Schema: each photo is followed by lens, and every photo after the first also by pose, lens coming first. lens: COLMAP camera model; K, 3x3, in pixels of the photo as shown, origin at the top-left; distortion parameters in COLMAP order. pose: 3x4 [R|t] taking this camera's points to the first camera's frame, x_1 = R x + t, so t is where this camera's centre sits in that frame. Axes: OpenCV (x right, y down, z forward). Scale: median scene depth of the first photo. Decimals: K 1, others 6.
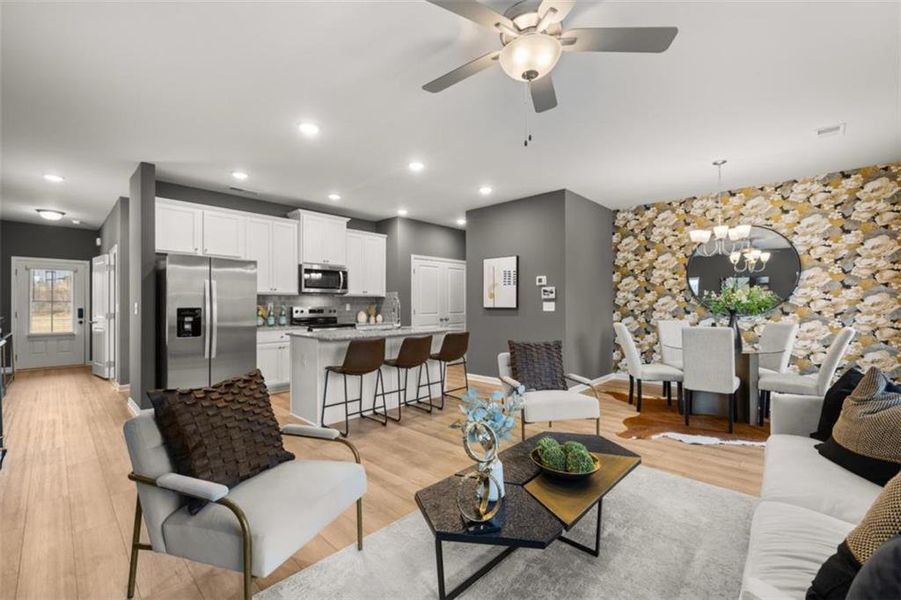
lens RADIAL K [[375.9, 0, 453.1], [0, 375.9, 304.6], [0, 0, 1]] dist [0.000691, 0.000202]
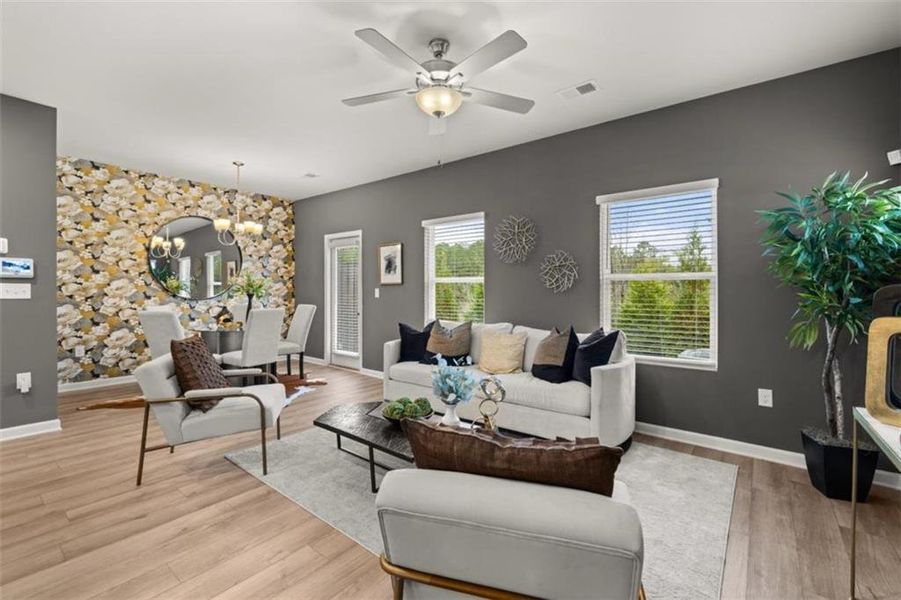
lens RADIAL K [[392.0, 0, 435.8], [0, 392.0, 290.3], [0, 0, 1]] dist [-0.000637, -0.000279]
pose [[-0.060792, 0.001375, 0.998149, -0.376013], [-0.007450, 0.999971, -0.001832, -0.000265], [-0.998123, -0.007547, -0.060780, 0.357119]]
